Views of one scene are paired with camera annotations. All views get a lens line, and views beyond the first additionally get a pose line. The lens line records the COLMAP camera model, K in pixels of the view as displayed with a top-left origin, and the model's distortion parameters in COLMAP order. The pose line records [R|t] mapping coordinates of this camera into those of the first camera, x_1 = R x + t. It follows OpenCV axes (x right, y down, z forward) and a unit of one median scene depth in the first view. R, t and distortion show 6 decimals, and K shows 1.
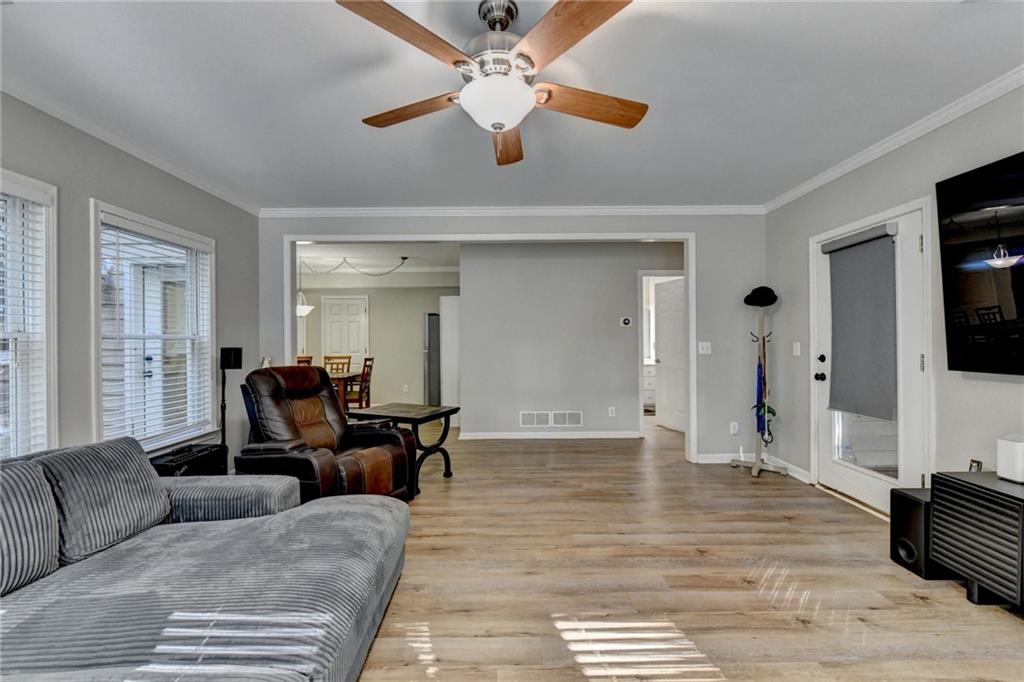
lens RADIAL K [[417.4, 0, 511.3], [0, 417.4, 340.7], [0, 0, 1]] dist [-0.005270, 0.000190]
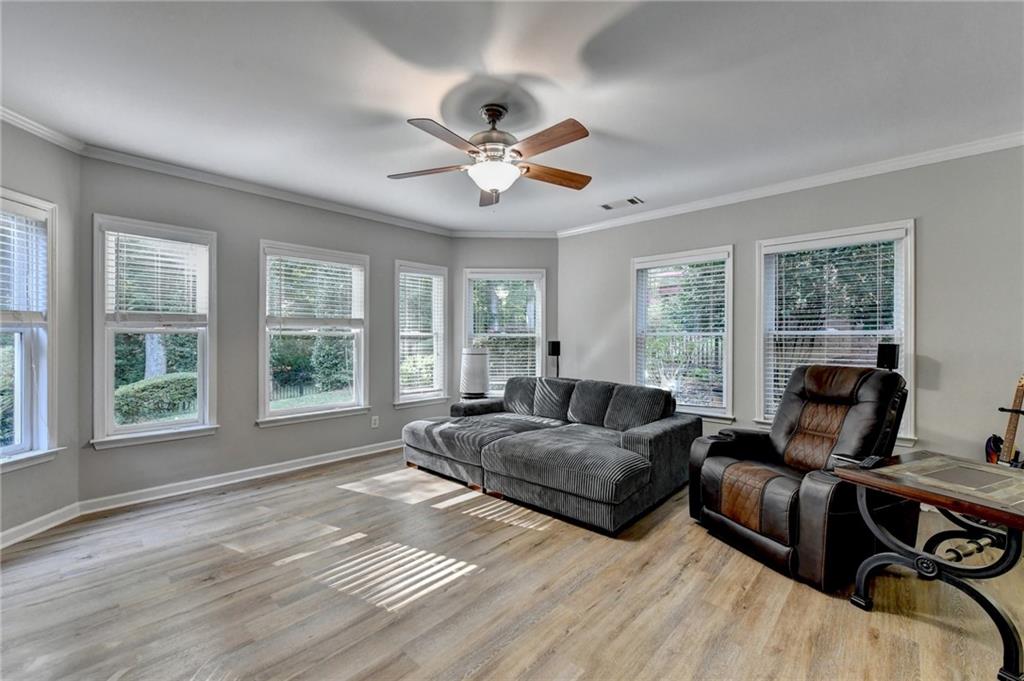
lens RADIAL K [[406.7, 0, 510.4], [0, 406.7, 341.8], [0, 0, 1]] dist [-0.007555, -0.000335]
pose [[-0.694421, 0.003770, -0.719559, 0.870792], [0.003403, 0.999992, 0.001955, 0.016041], [0.719561, -0.001091, -0.694429, 1.852632]]
